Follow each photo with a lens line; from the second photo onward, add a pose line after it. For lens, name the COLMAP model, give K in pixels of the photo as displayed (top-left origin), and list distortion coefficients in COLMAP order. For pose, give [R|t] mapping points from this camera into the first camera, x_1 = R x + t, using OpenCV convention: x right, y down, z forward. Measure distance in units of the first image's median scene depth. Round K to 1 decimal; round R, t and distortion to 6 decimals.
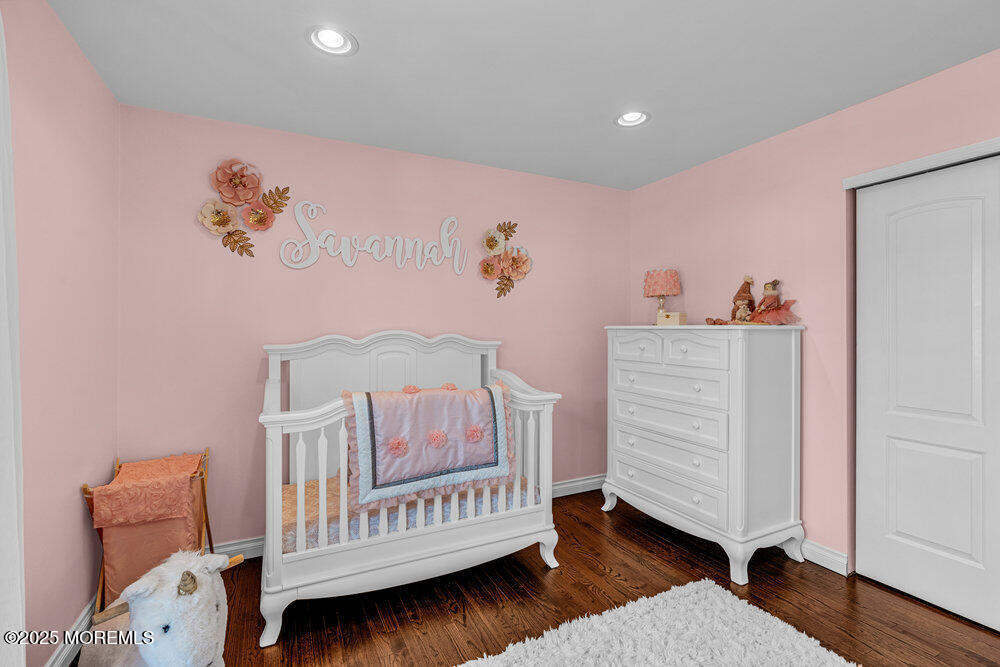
lens RADIAL K [[451.8, 0, 500.1], [0, 451.8, 335.1], [0, 0, 1]] dist [-0.011154, 0.003397]
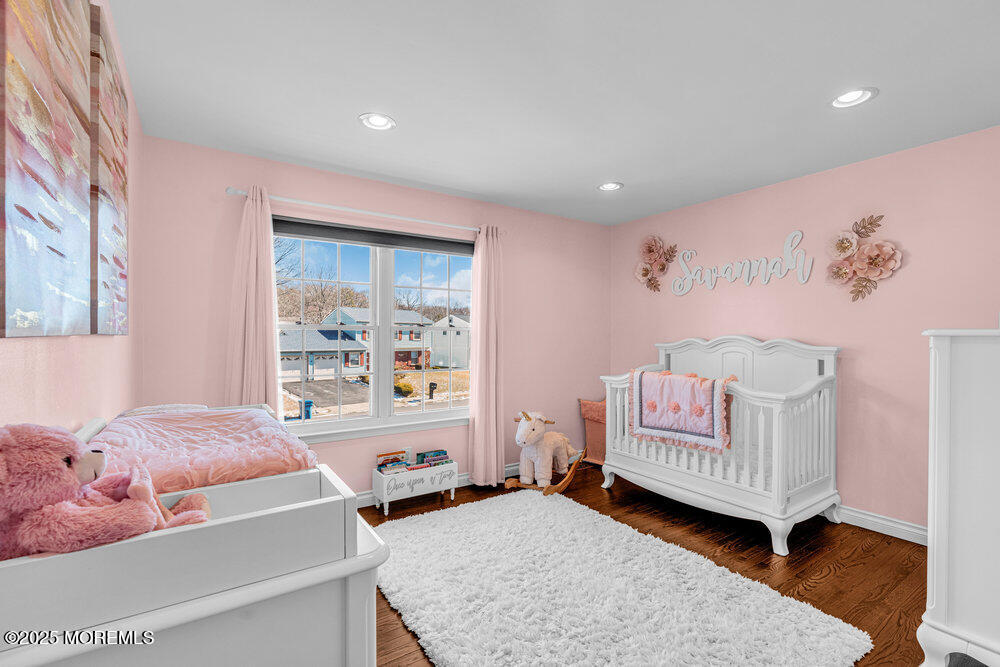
lens RADIAL K [[451.8, 0, 503.3], [0, 451.8, 331.5], [0, 0, 1]] dist [-0.011154, 0.003397]
pose [[0.143268, 0.003325, -0.989678, 1.062611], [-0.003680, 0.999989, 0.002827, -0.024123], [0.989677, 0.003237, 0.143279, 0.174343]]
